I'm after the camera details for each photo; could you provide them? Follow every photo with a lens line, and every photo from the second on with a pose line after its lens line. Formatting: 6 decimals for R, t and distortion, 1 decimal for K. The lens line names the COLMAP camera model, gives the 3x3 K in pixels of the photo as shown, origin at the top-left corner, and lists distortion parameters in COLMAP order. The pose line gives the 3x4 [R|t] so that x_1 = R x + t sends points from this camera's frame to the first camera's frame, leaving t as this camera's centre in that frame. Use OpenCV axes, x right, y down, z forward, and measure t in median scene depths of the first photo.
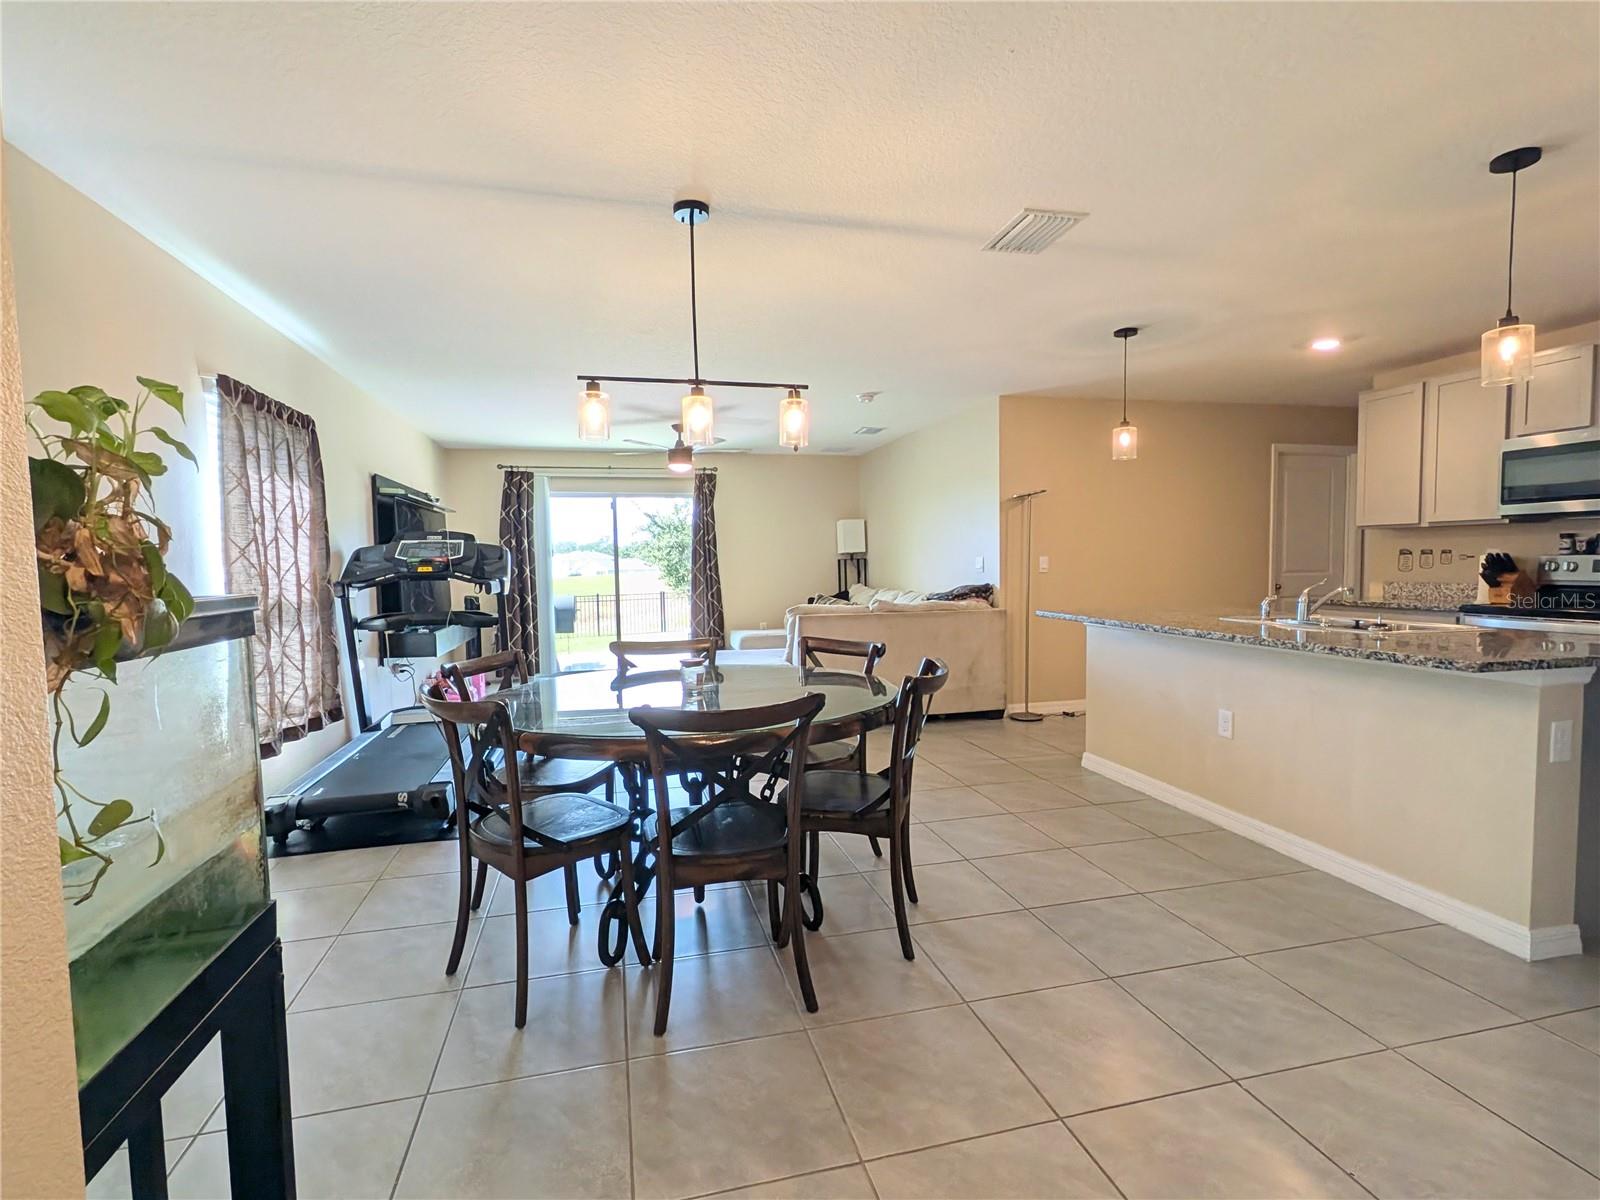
lens RADIAL K [[645.4, 0, 740.2], [0, 645.4, 597.8], [0, 0, 1]] dist [0.000976, -0.004607]
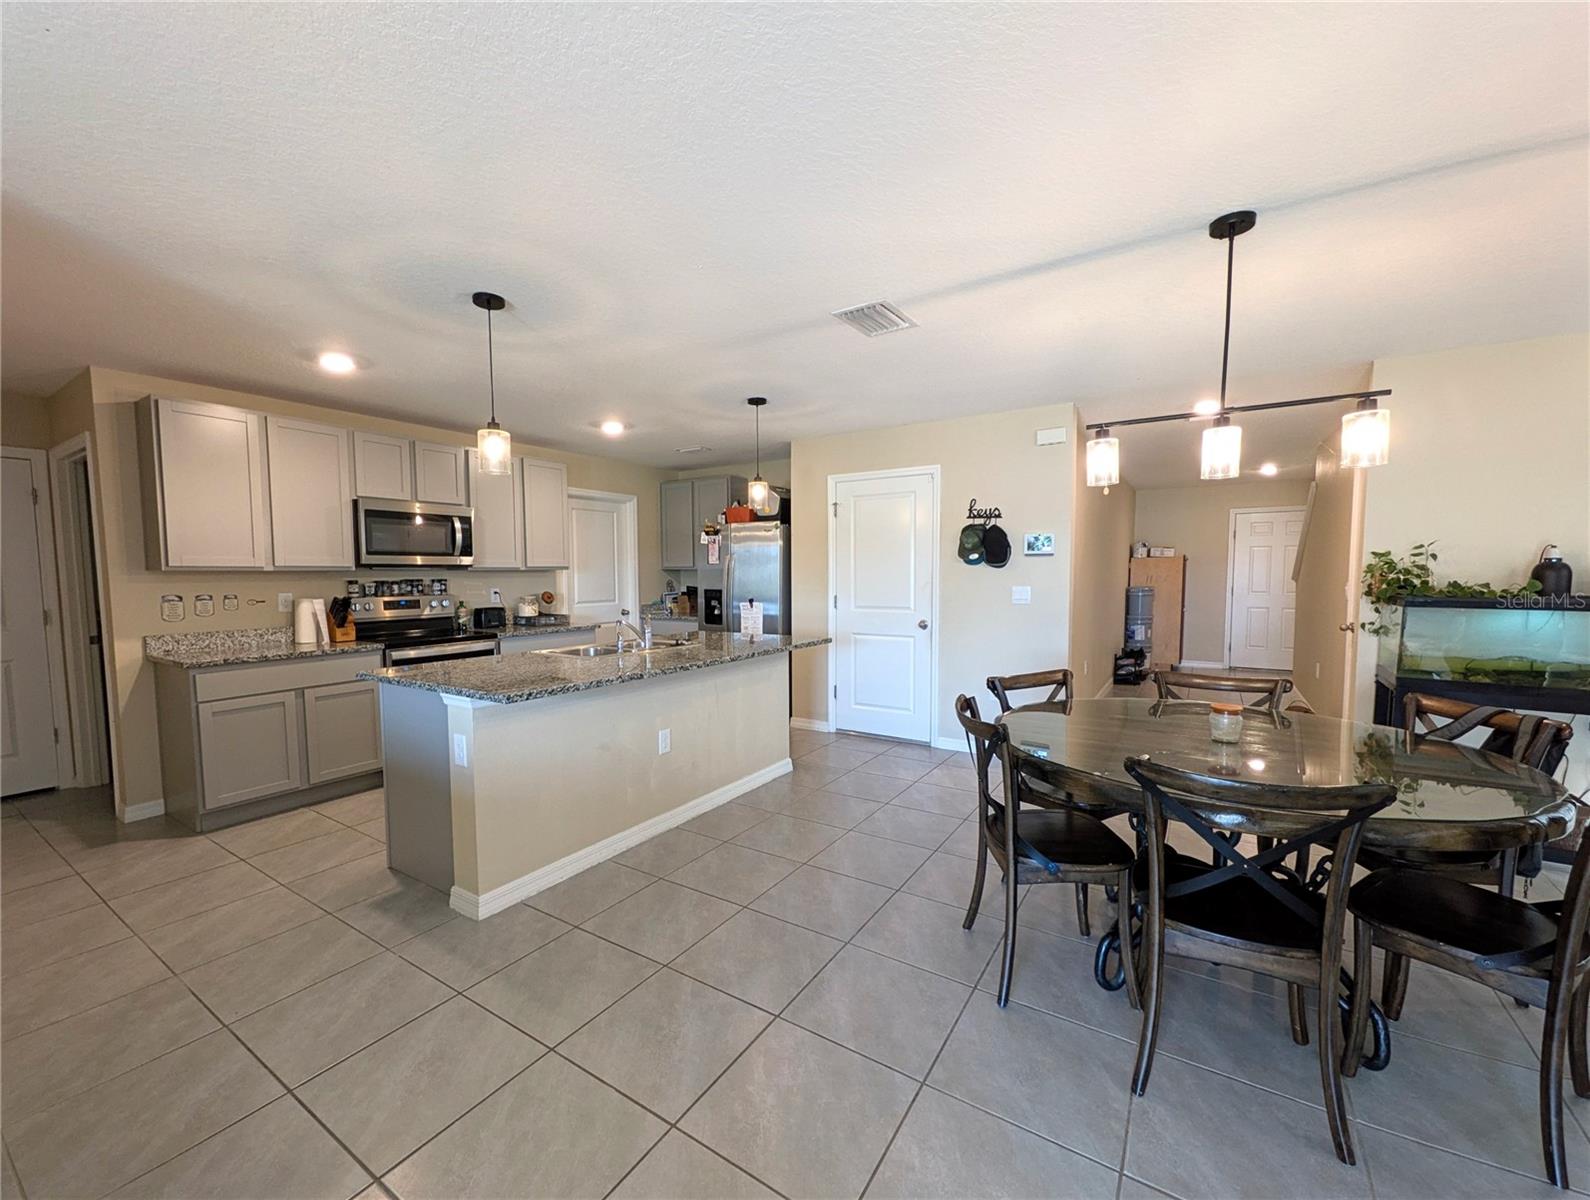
lens RADIAL K [[625.9, 0, 795.0], [0, 625.9, 600.0], [0, 0, 1]] dist [0.000481, -0.004155]
pose [[-0.722311, -0.005947, 0.691543, -0.129040], [0.059923, 0.995664, 0.071151, -0.081693], [-0.688967, 0.092833, -0.718823, 1.068286]]
